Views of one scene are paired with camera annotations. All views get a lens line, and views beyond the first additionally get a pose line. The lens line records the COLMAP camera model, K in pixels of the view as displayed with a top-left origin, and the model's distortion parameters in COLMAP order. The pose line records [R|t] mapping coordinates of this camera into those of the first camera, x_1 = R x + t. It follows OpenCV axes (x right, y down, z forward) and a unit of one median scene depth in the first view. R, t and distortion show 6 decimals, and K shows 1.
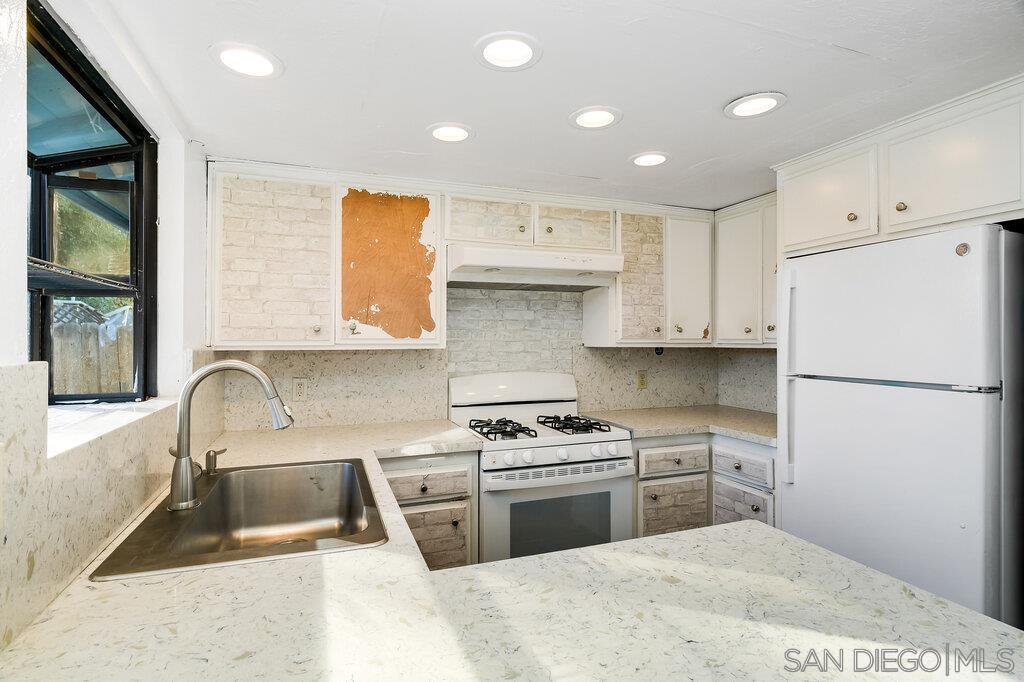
lens RADIAL K [[516.1, 0, 516.6], [0, 516.1, 335.4], [0, 0, 1]] dist [-0.018781, 0.000016]
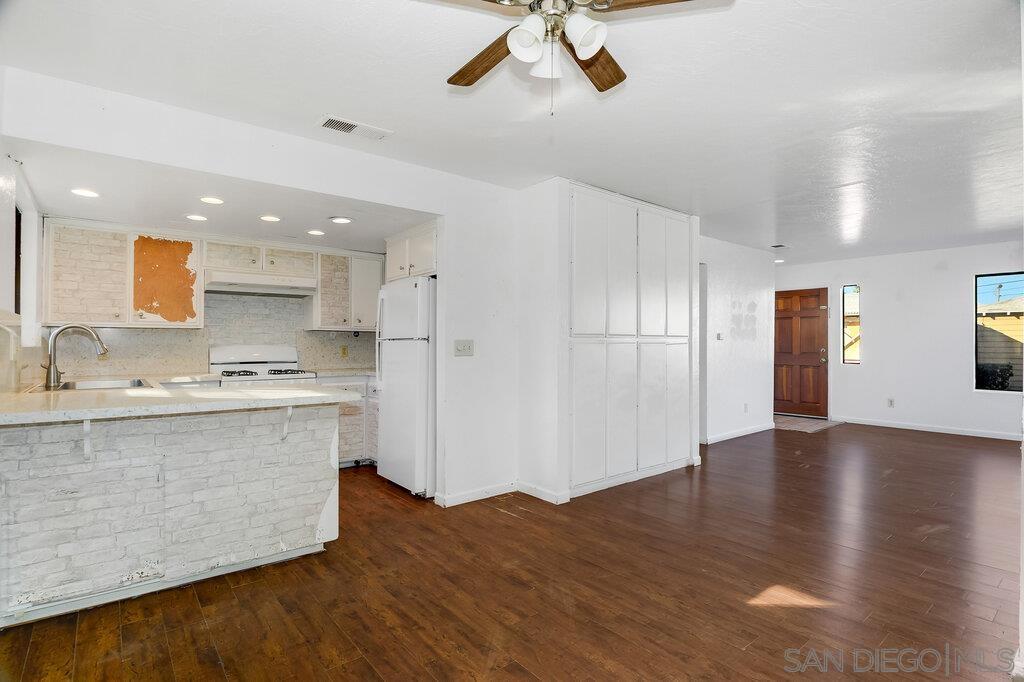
lens RADIAL K [[497.1, 0, 514.8], [0, 497.1, 338.7], [0, 0, 1]] dist [-0.018228, -0.000634]
pose [[0.947190, 0.002955, 0.320660, 0.335081], [-0.001491, 0.999987, -0.004810, 0.069033], [-0.320670, 0.004078, 0.947182, -0.948230]]
